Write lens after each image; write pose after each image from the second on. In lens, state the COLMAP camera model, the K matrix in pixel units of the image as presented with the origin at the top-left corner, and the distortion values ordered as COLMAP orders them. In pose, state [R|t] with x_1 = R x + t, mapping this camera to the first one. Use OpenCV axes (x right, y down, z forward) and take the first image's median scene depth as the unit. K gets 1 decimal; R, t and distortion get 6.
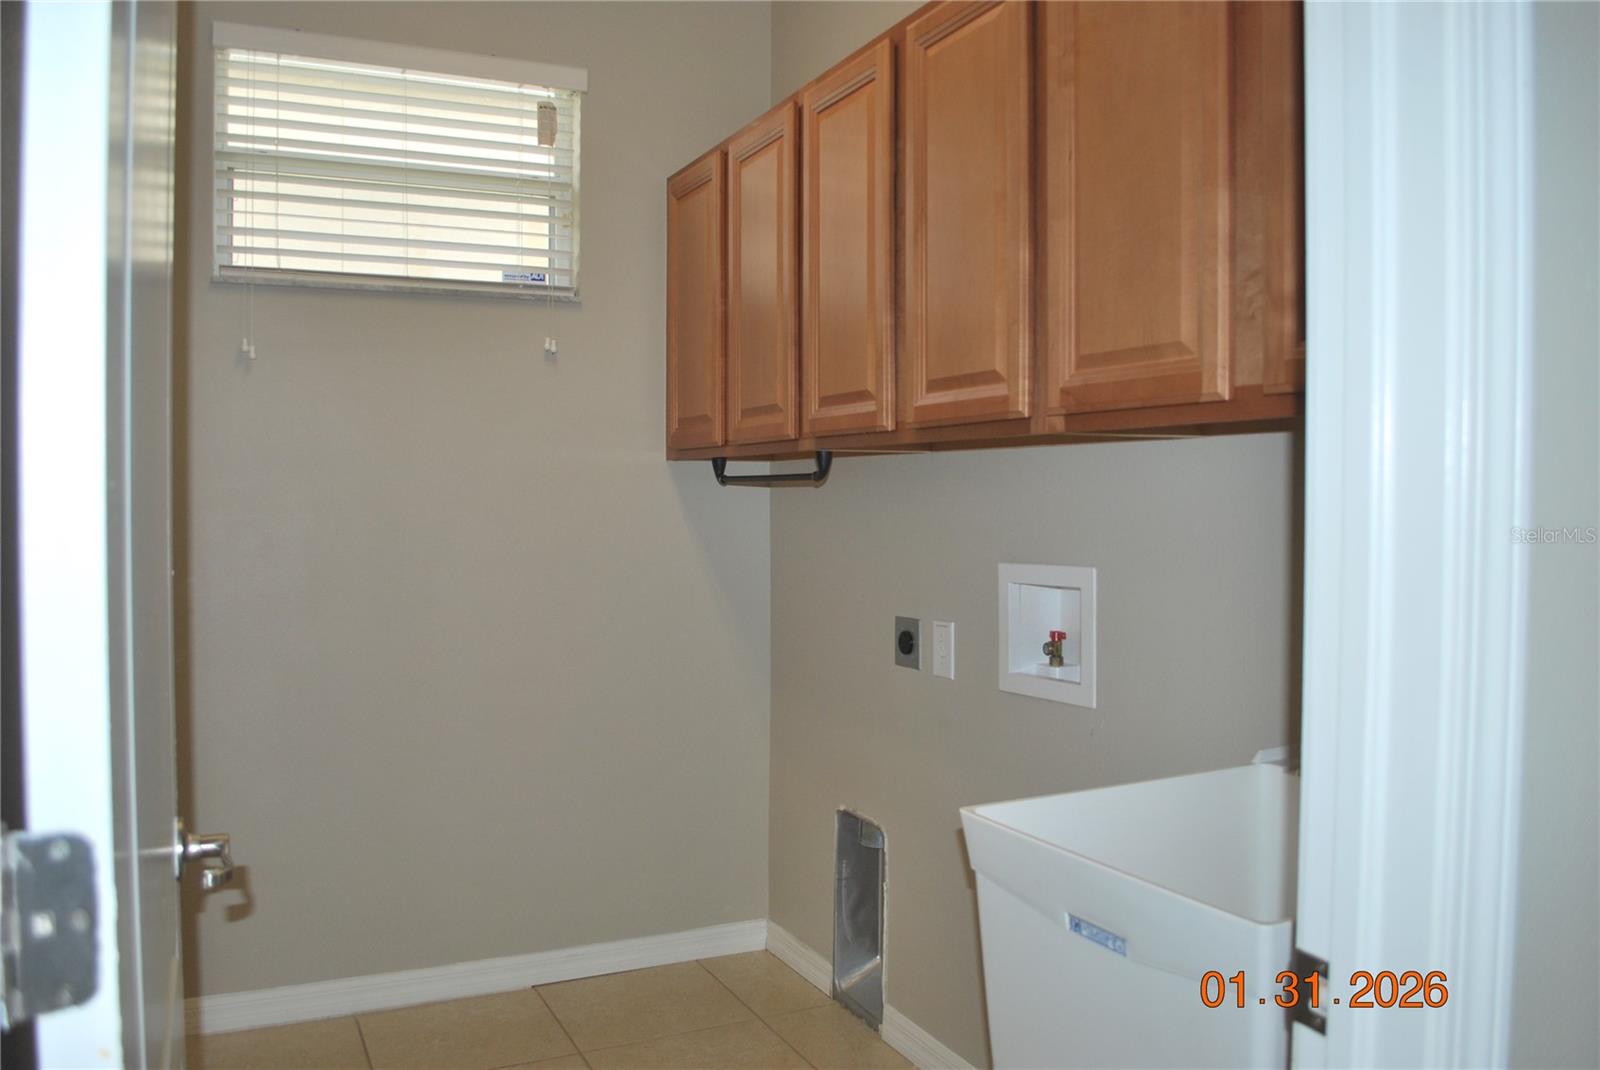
lens RADIAL K [[1272.7, 0, 800.0], [0, 1272.7, 535.0], [0, 0, 1]] dist [-0.082712, 0.000765]
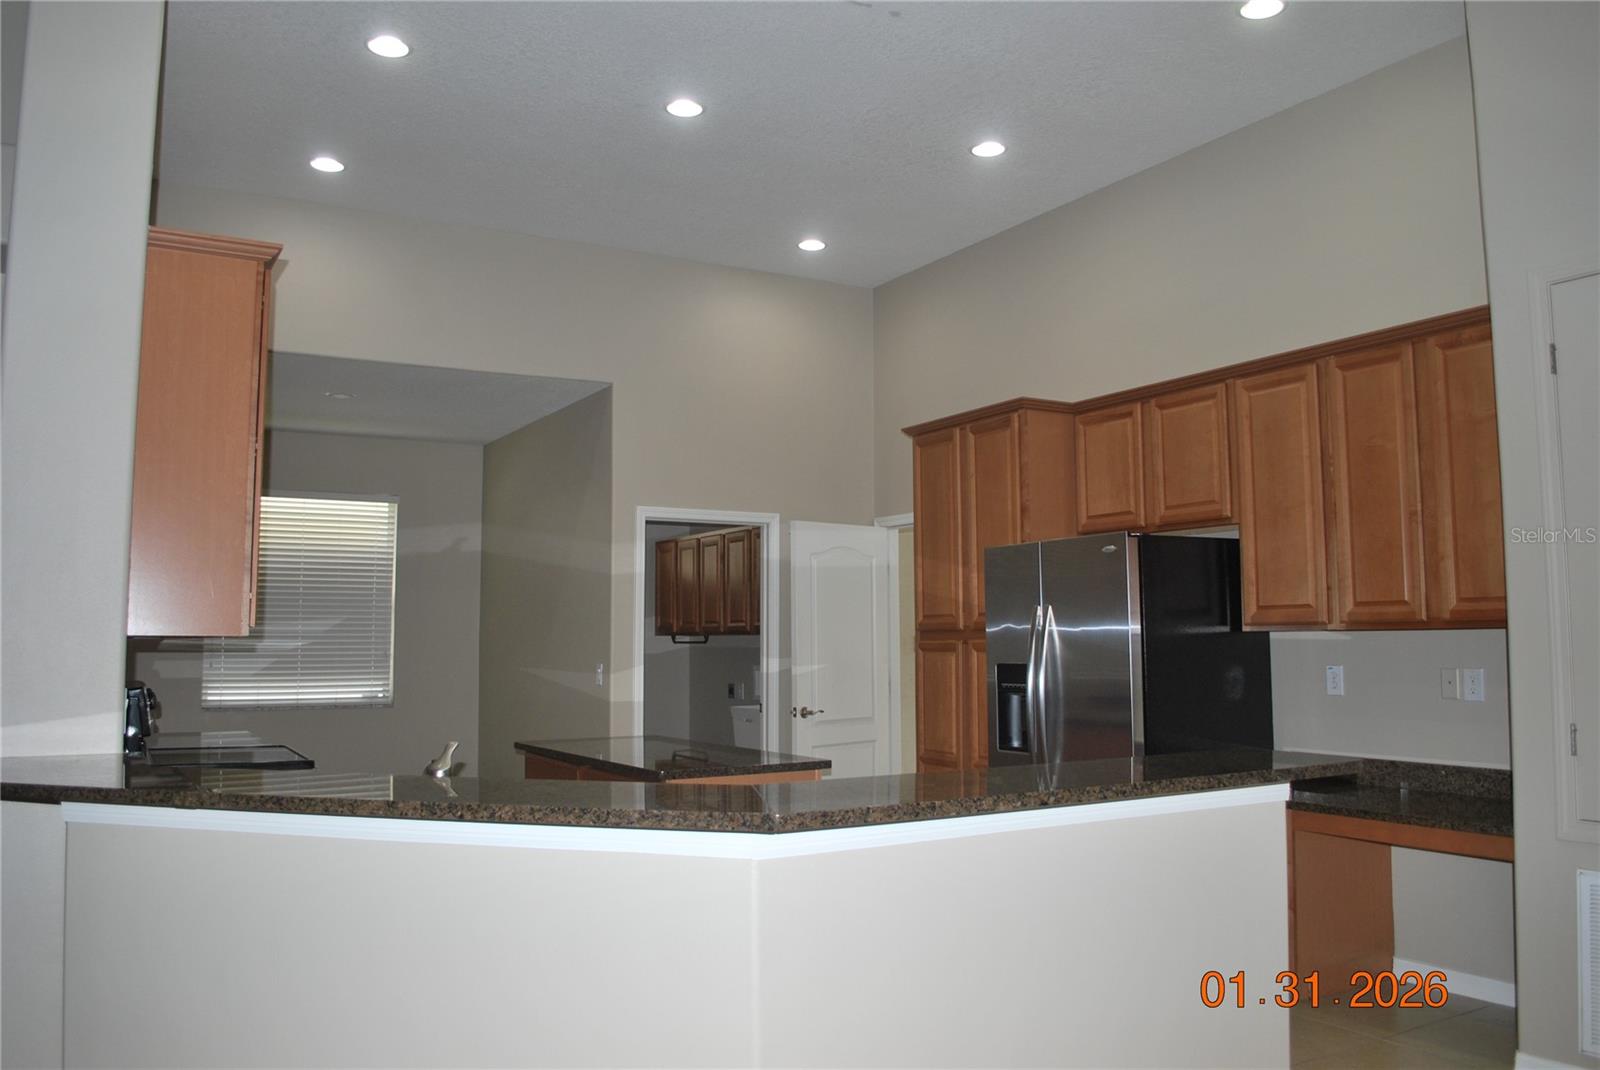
lens RADIAL K [[1272.7, 0, 800.0], [0, 1272.7, 535.0], [0, 0, 1]] dist [-0.082712, 0.000765]
pose [[0.995150, 0.004214, 0.098279, -0.066228], [0.007282, 0.993185, -0.116324, 0.069808], [-0.098100, 0.116476, 0.988337, -2.397649]]
